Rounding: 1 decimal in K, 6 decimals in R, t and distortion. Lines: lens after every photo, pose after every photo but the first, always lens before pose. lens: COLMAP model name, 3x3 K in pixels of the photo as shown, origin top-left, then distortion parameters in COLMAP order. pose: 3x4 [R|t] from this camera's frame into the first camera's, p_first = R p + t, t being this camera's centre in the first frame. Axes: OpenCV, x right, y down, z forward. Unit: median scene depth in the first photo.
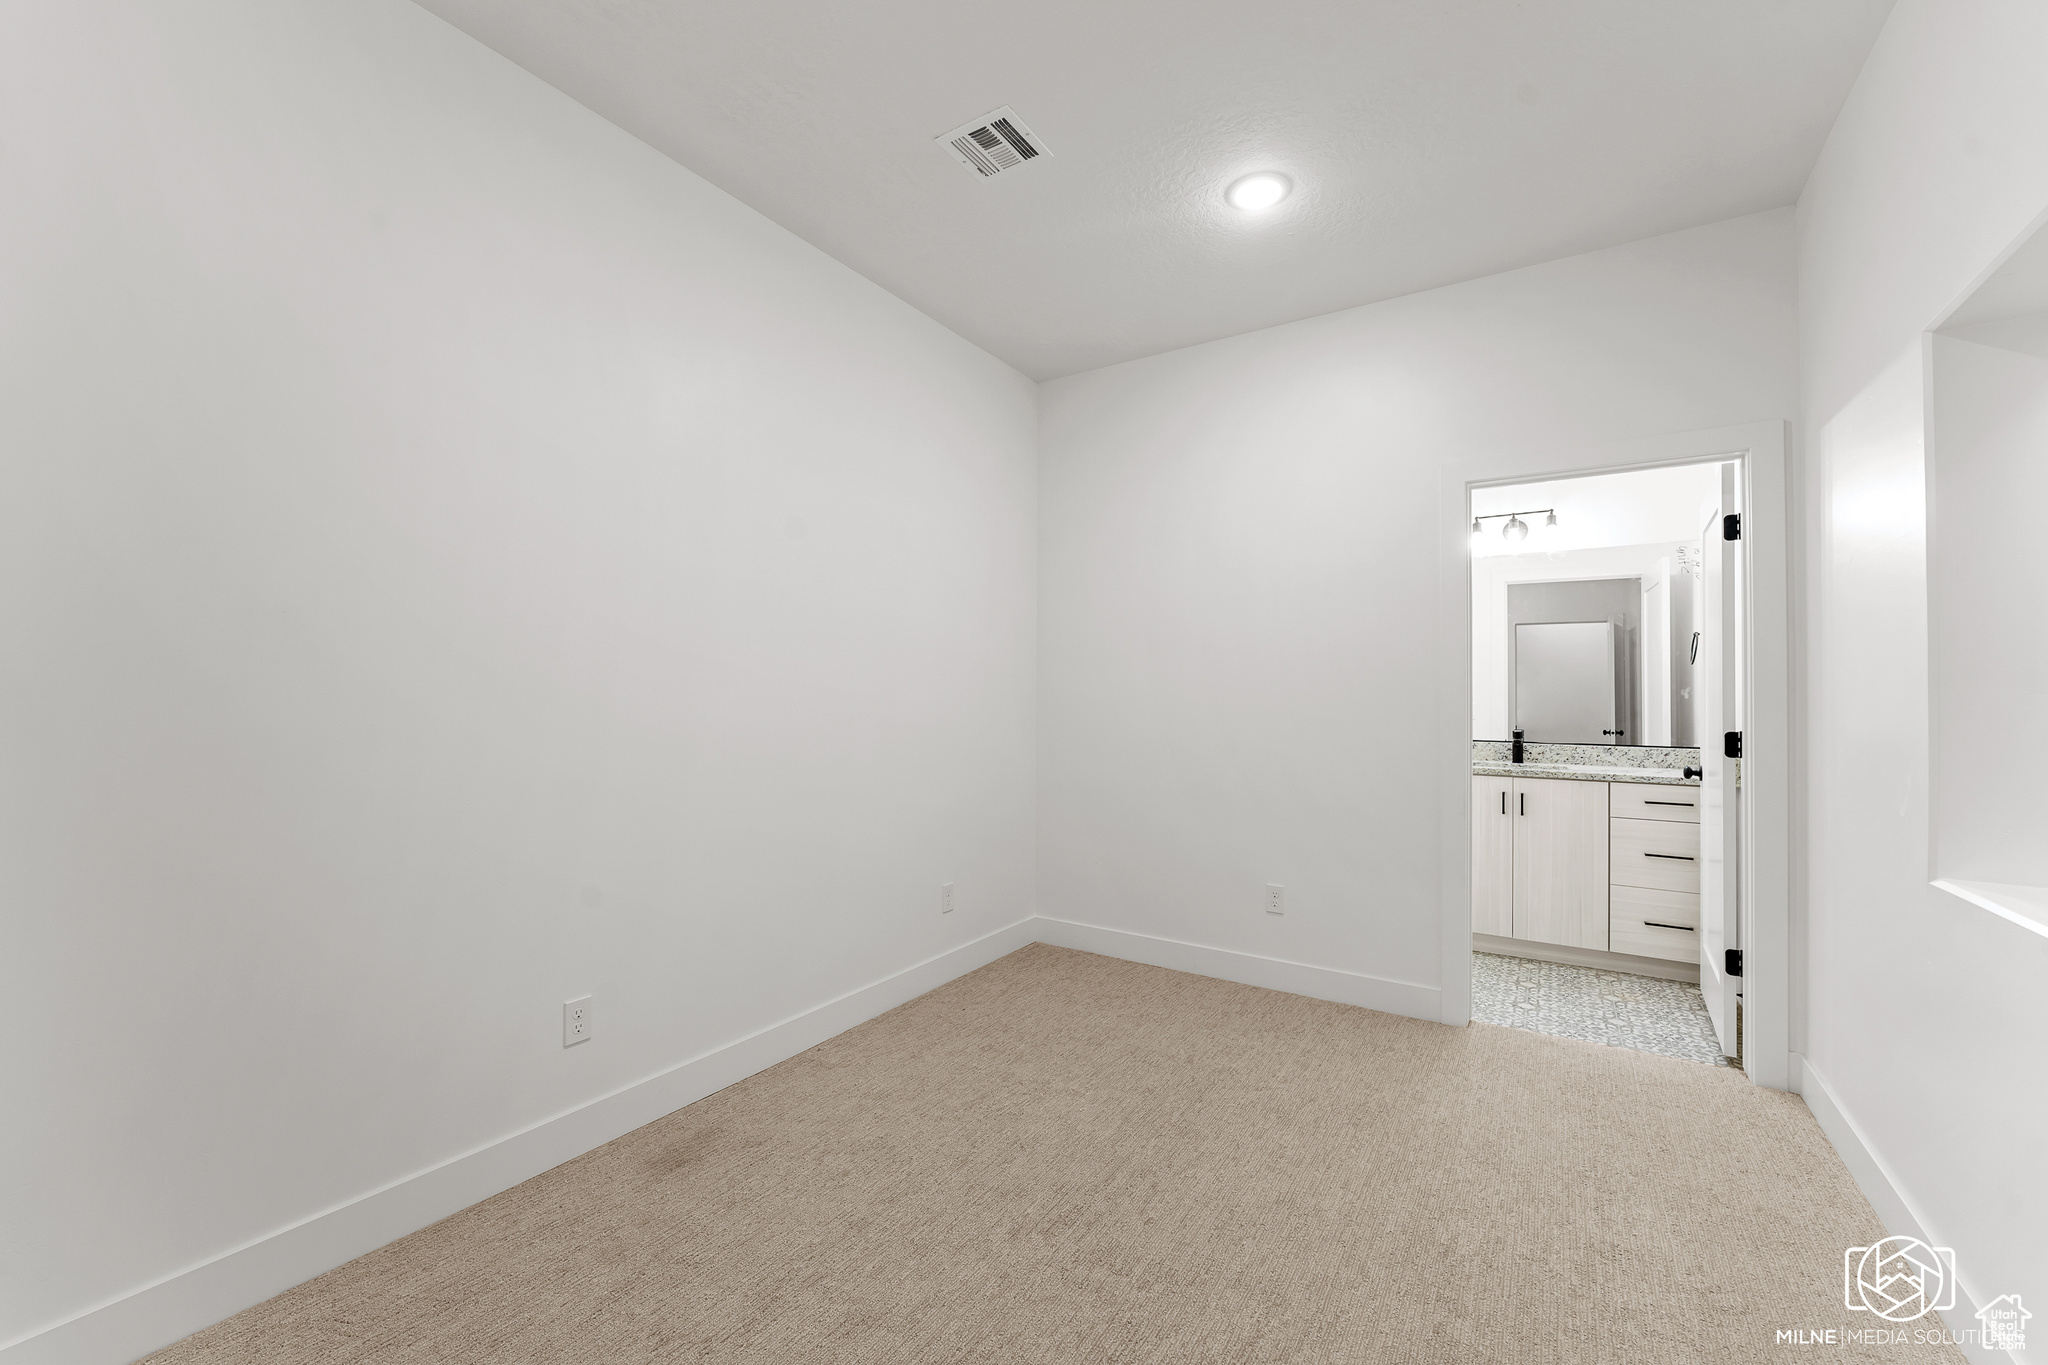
lens RADIAL K [[829.1, 0, 1014.7], [0, 829.1, 673.9], [0, 0, 1]] dist [-0.001197, -0.000064]
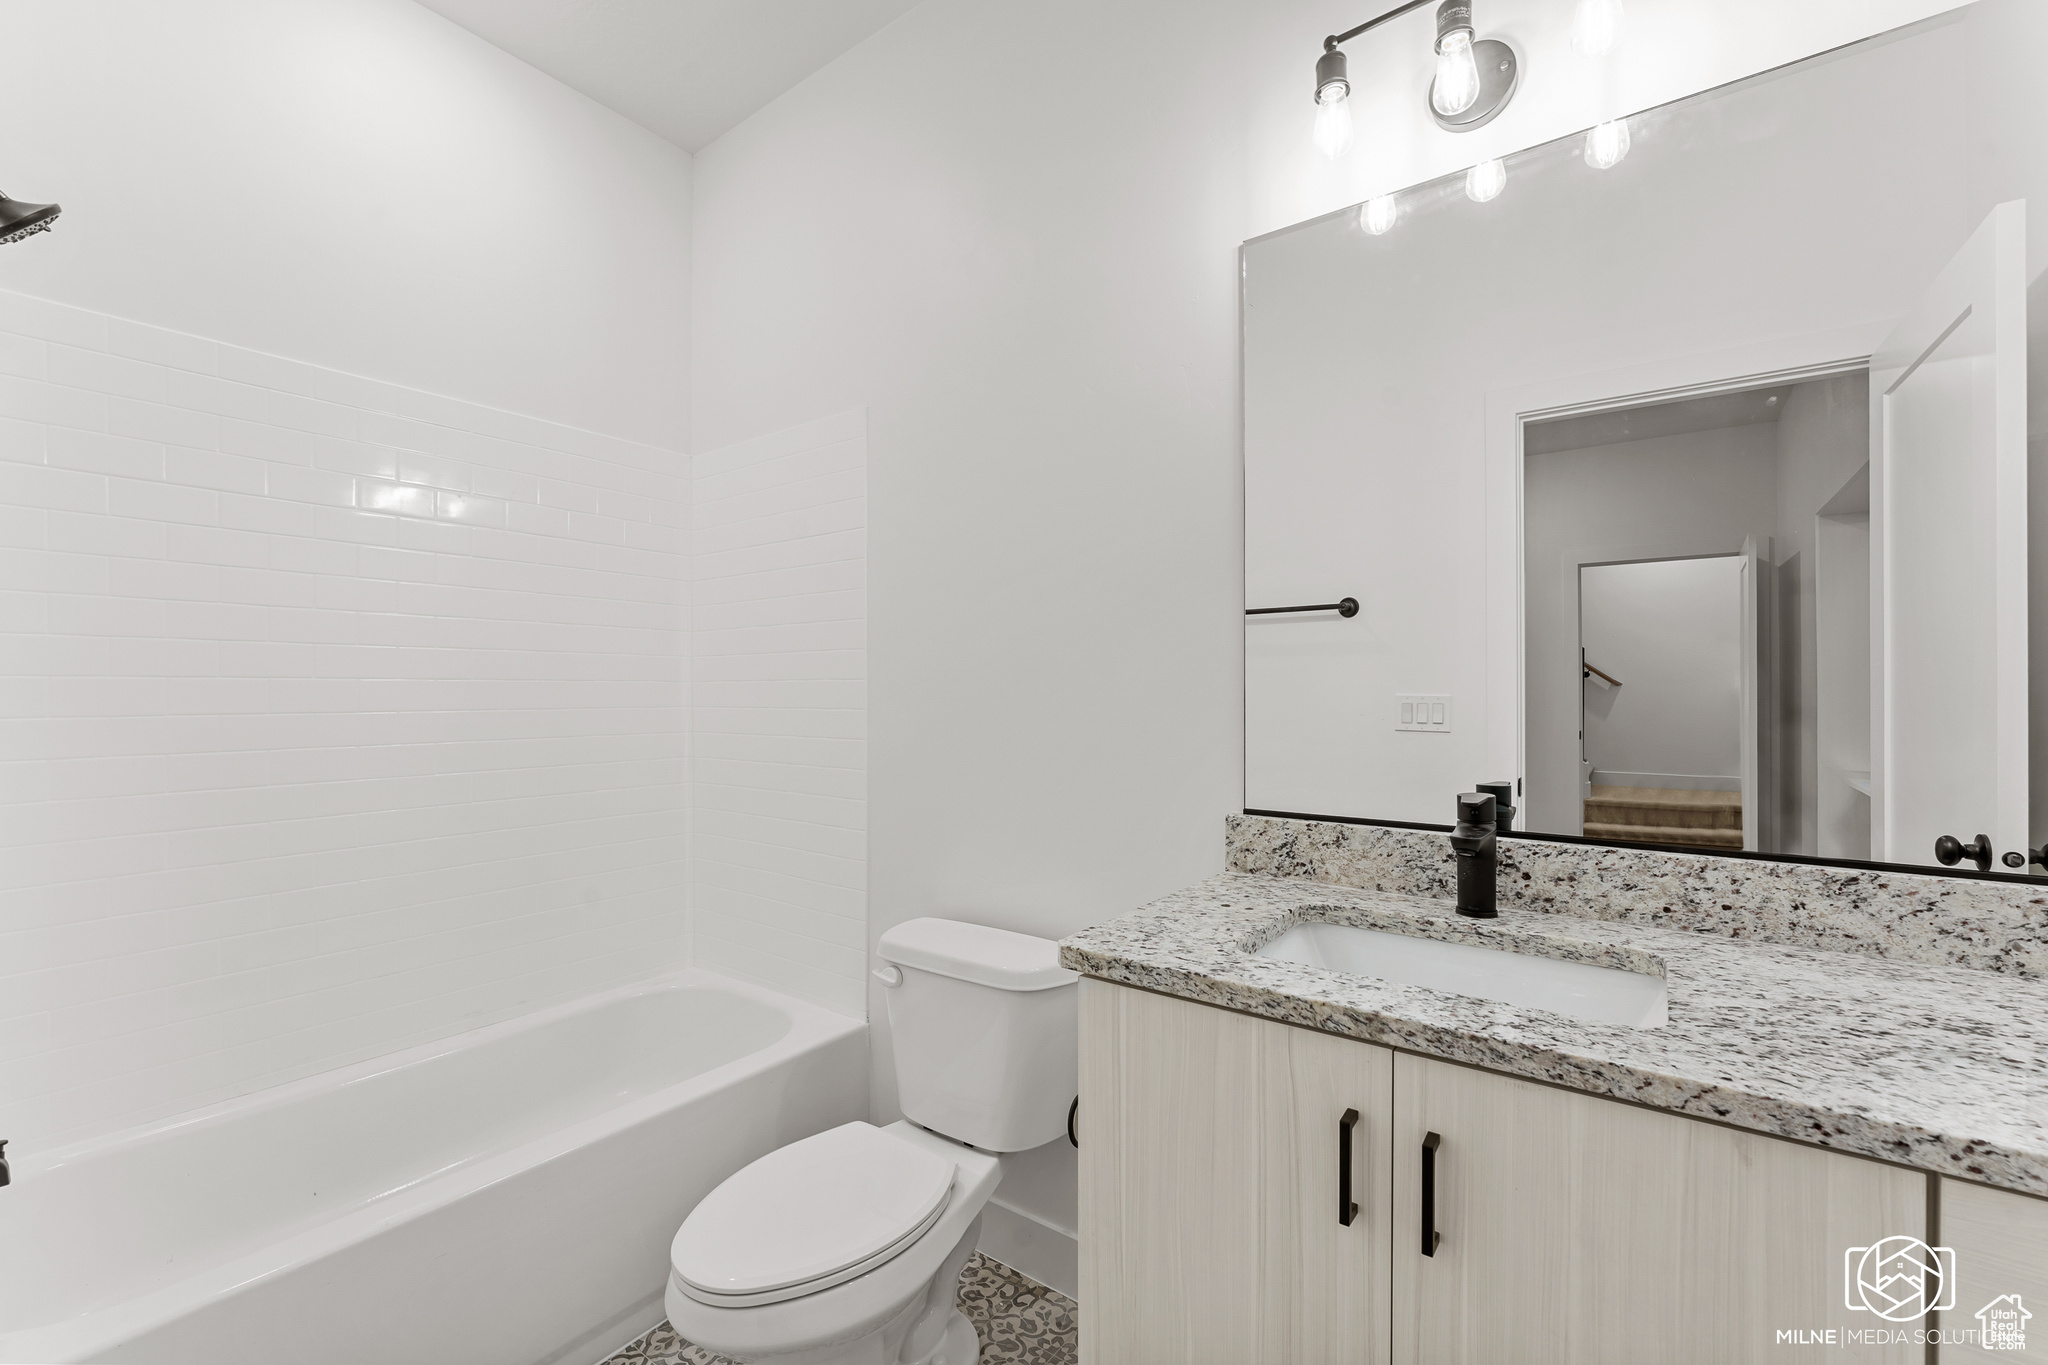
lens RADIAL K [[829.1, 0, 1034.0], [0, 829.1, 676.0], [0, 0, 1]] dist [-0.001197, -0.000064]
pose [[0.997781, -0.007742, -0.066129, 0.483625], [0.008294, 0.999933, 0.008083, 0.026035], [0.066062, -0.008613, 0.997778, 0.723907]]
